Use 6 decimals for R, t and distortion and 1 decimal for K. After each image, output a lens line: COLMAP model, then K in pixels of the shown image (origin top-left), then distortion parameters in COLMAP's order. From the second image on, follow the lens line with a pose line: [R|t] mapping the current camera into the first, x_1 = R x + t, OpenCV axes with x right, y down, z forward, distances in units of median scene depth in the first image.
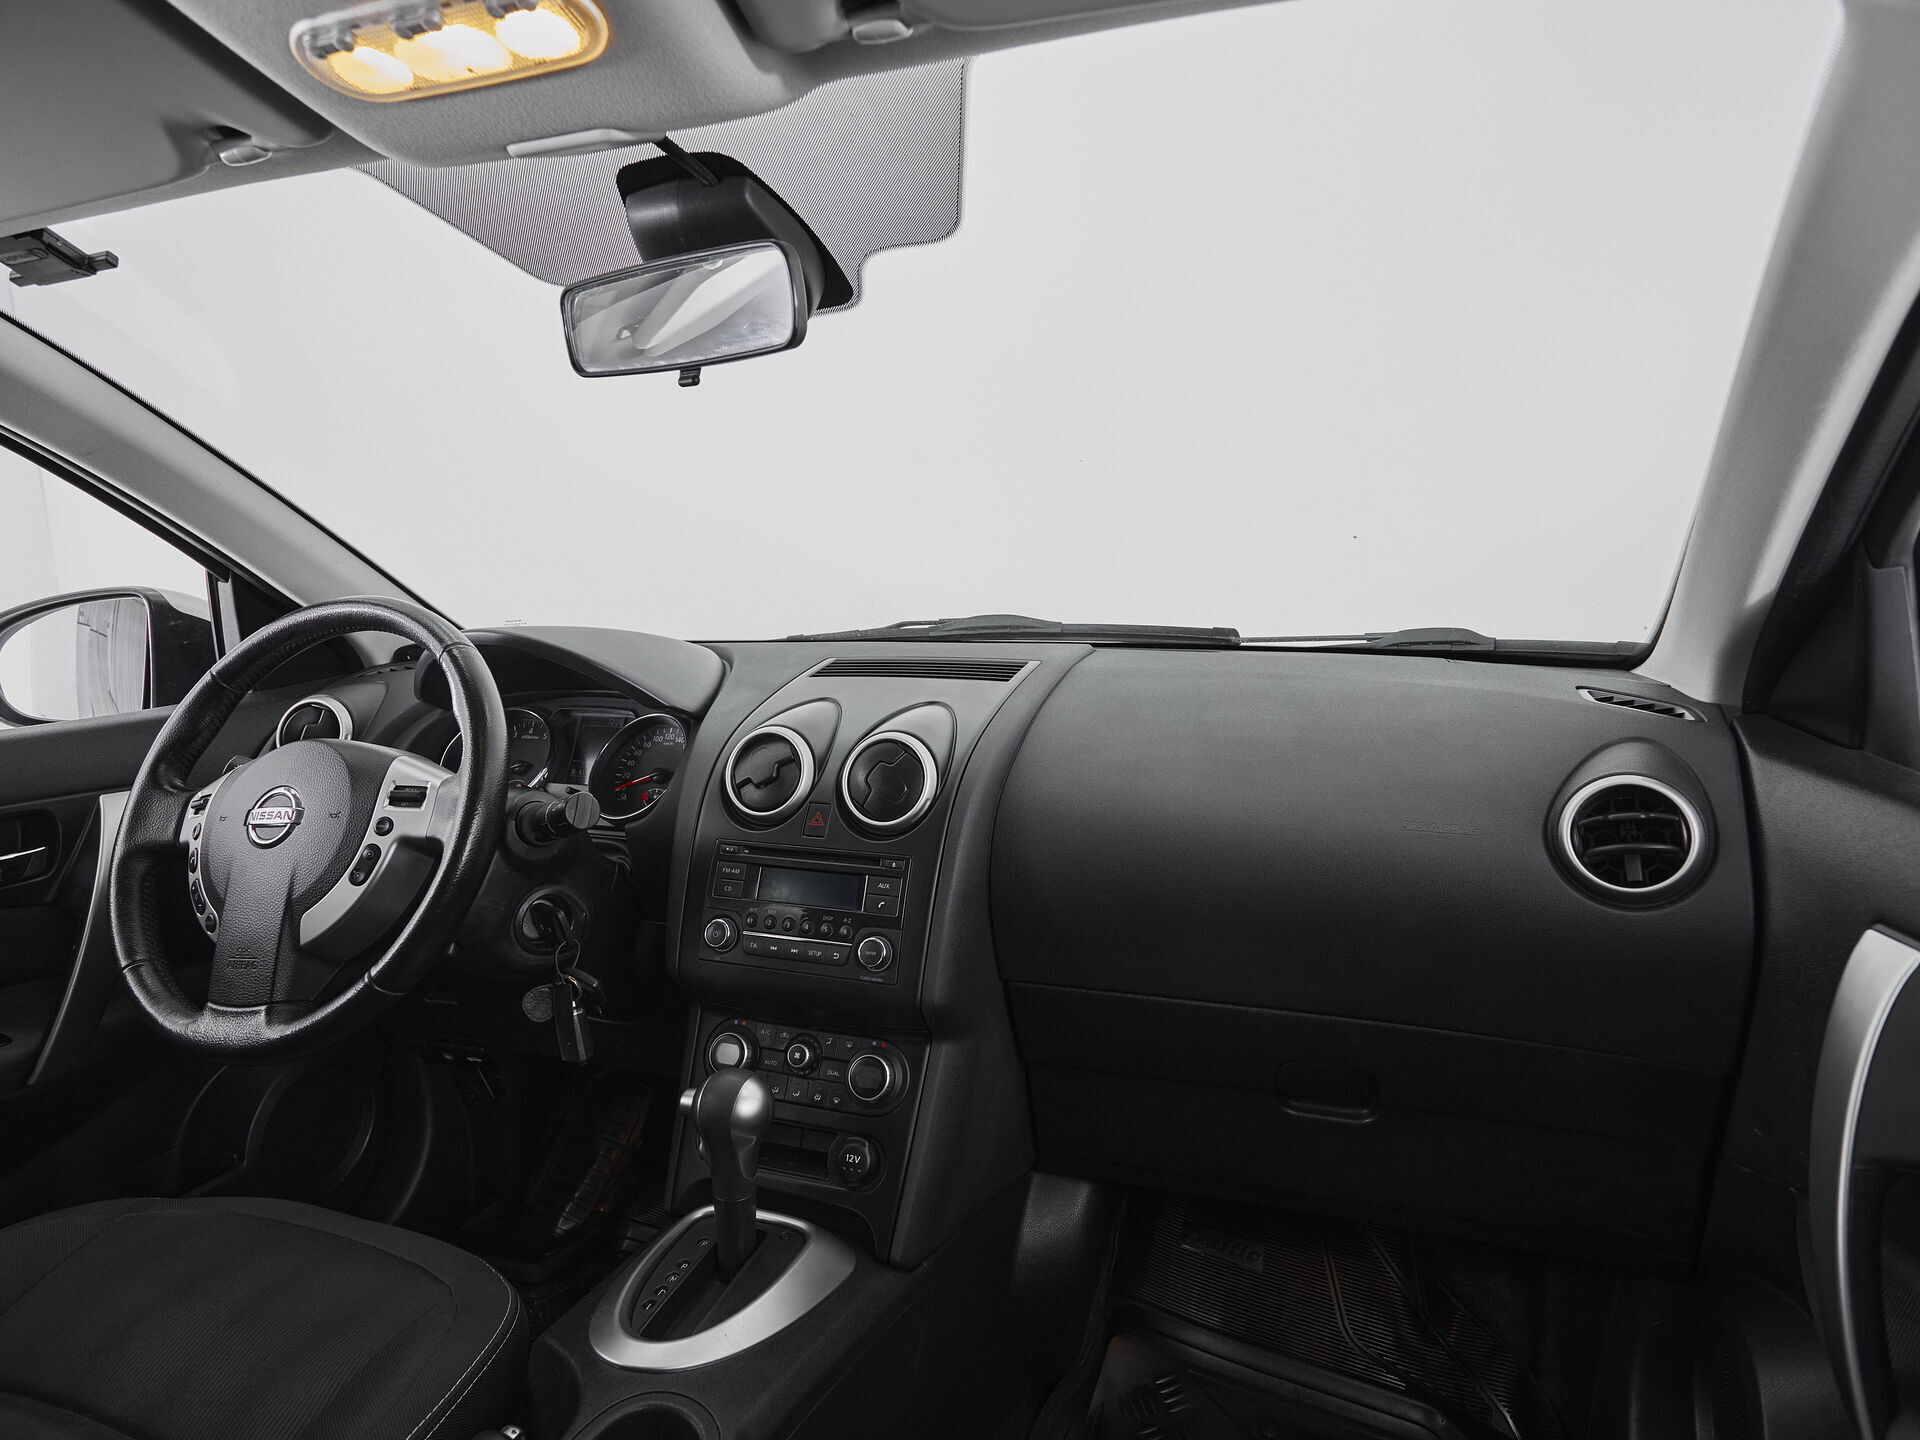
lens RADIAL K [[1052.5, 0, 961.7], [0, 1052.5, 724.0], [0, 0, 1]] dist [-0.003772, -0.000383]
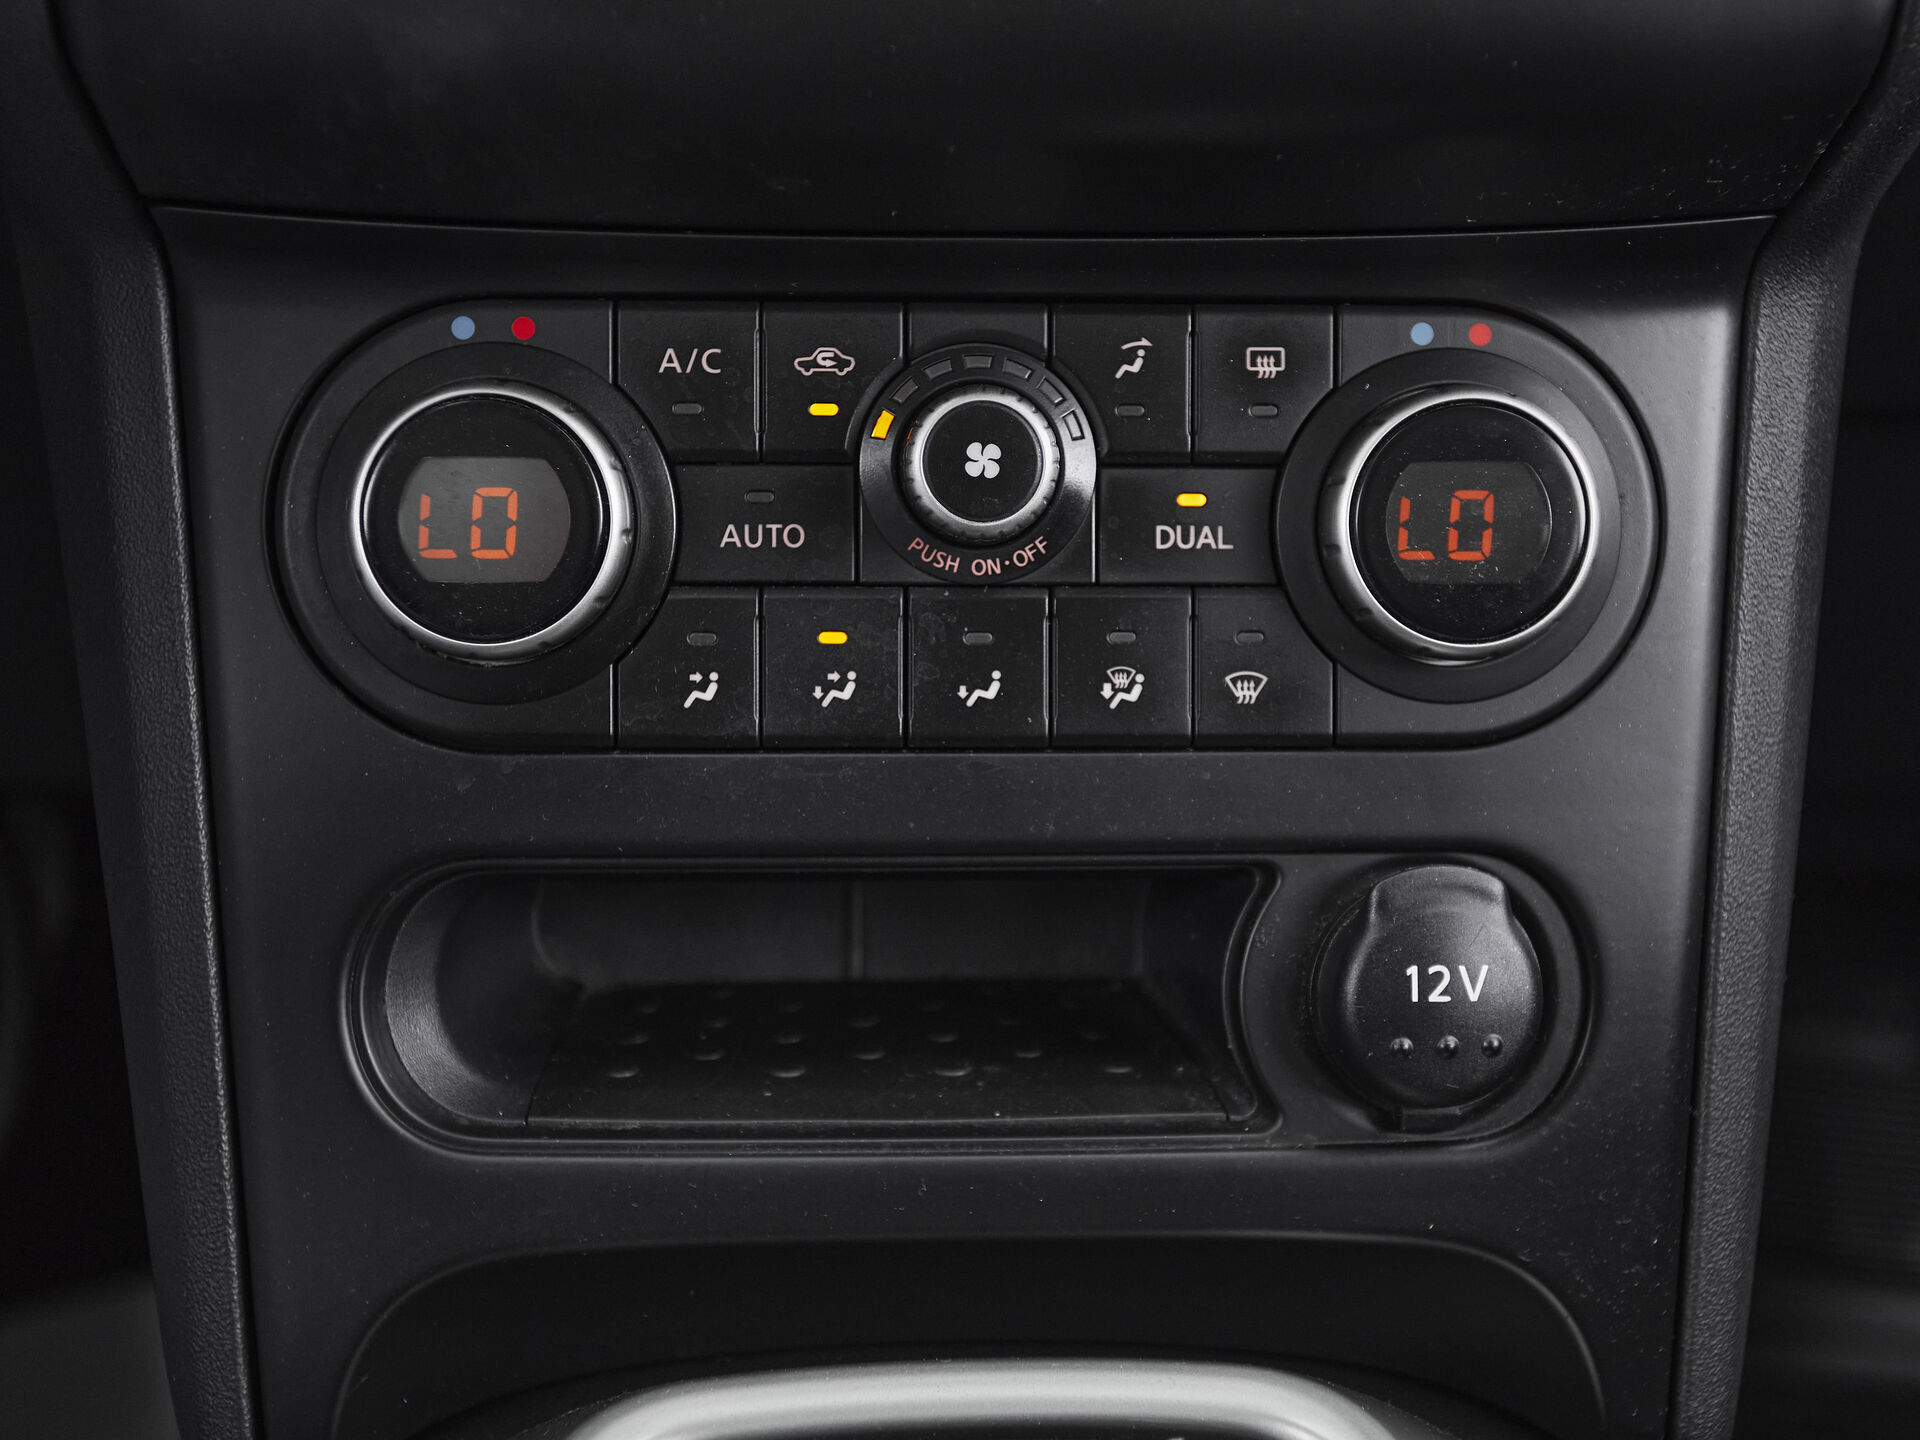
lens RADIAL K [[2327.3, 0, 971.0], [0, 2327.3, 713.5], [0, 0, 1]] dist [0.035898, 0.000000]
pose [[0.926976, -0.146748, 0.345226, -0.280482], [0.021336, 0.939441, 0.342046, 0.226777], [-0.374513, -0.309703, 0.873970, 0.668277]]
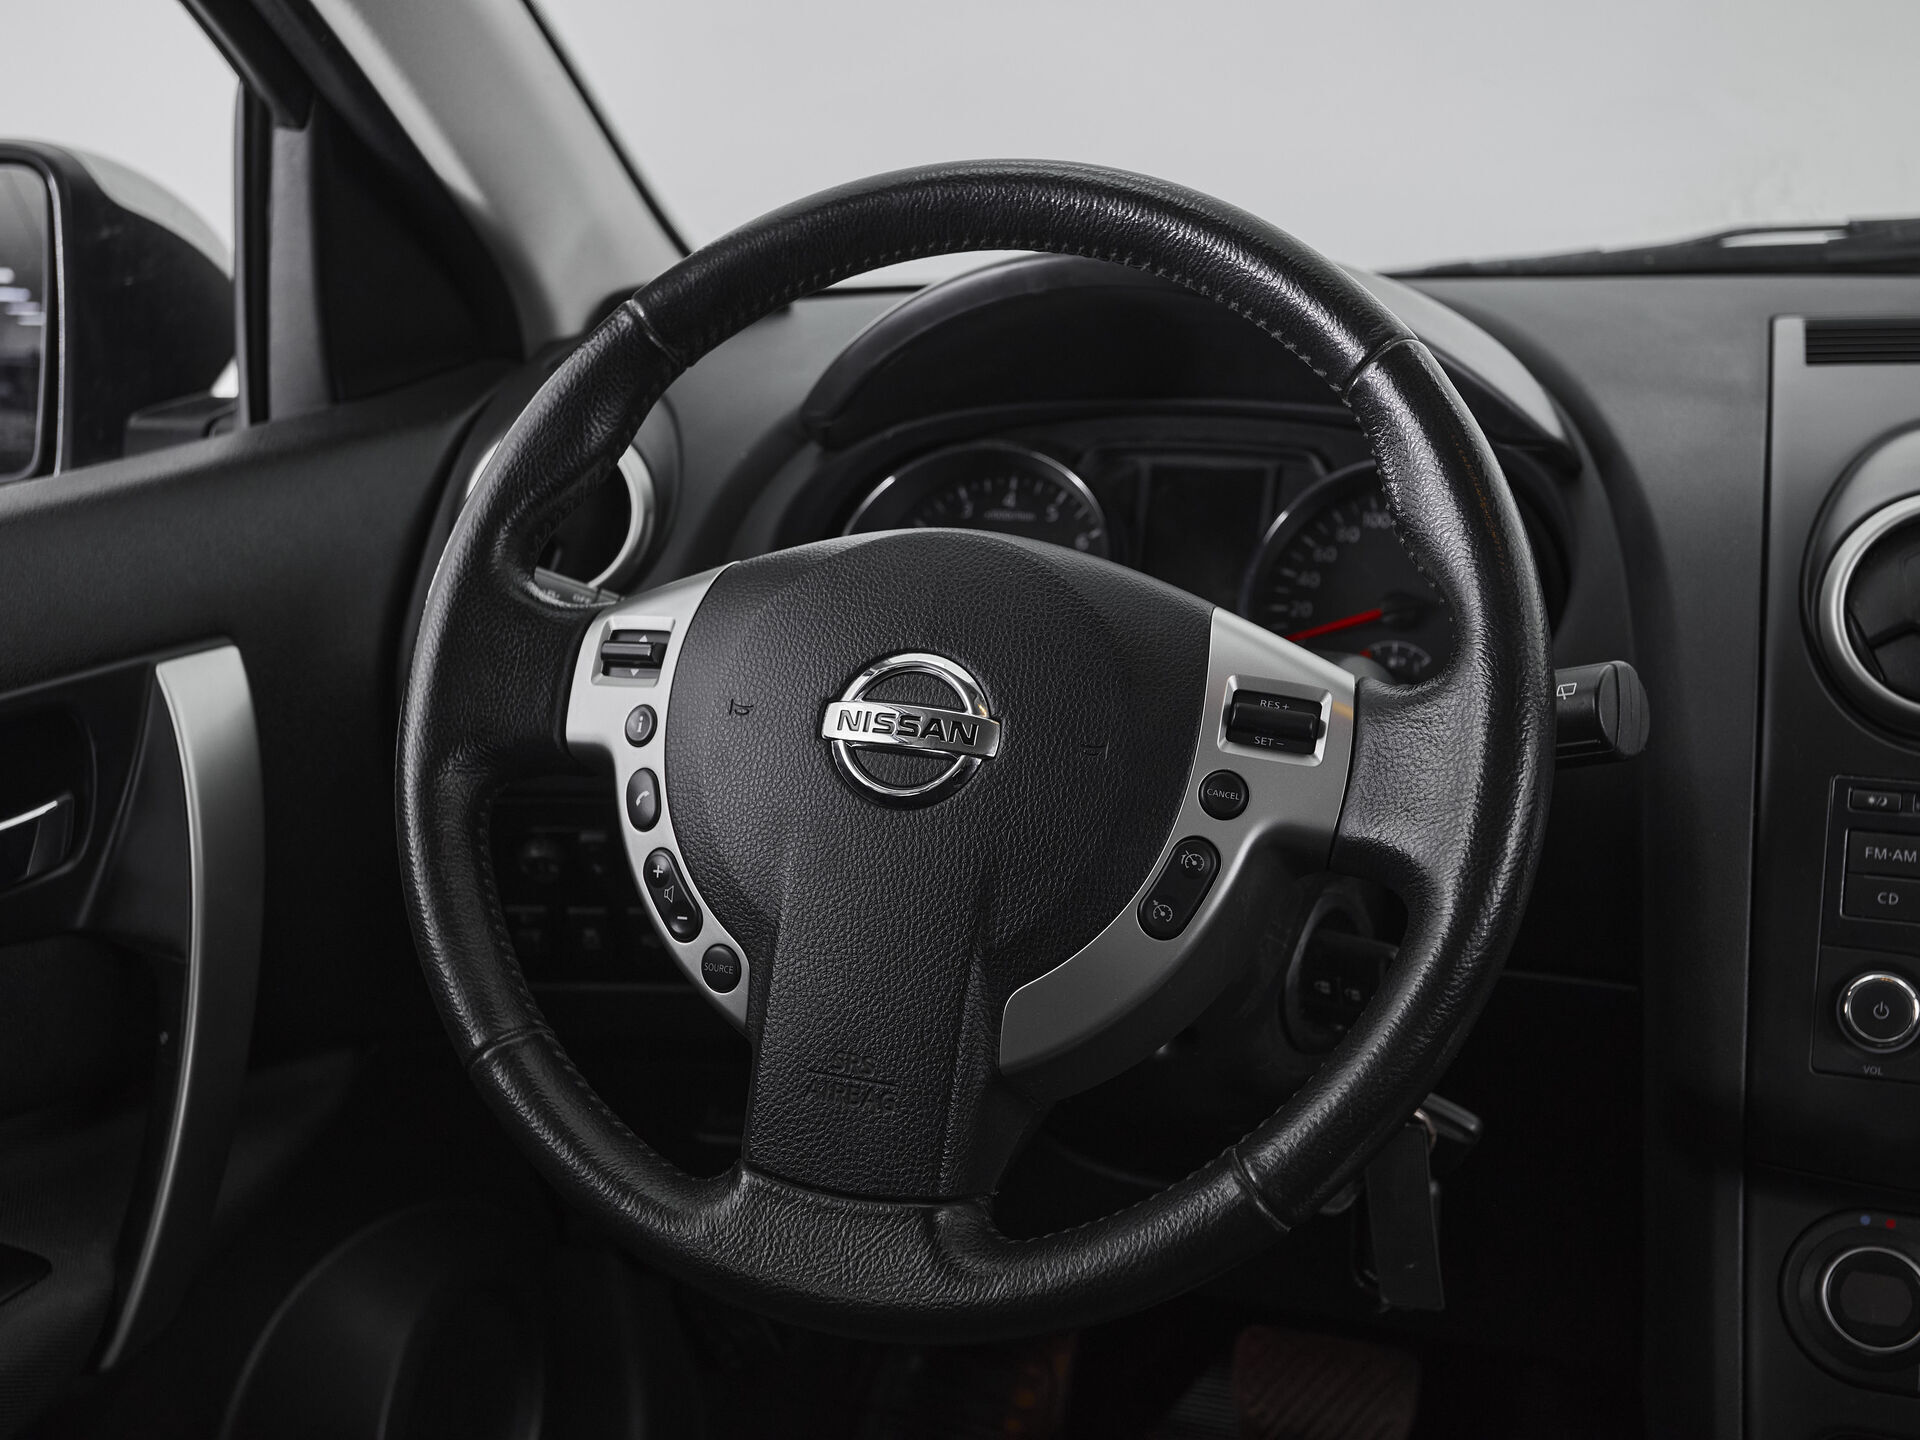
lens RADIAL K [[2327.3, 0, 945.7], [0, 2327.3, 716.6], [0, 0, 1]] dist [0.035898, 0.000000]
pose [[0.999998, -0.001482, 0.001012, -0.589475], [0.001364, 0.994154, 0.107964, -0.010388], [-0.001166, -0.107963, 0.994154, 0.116772]]
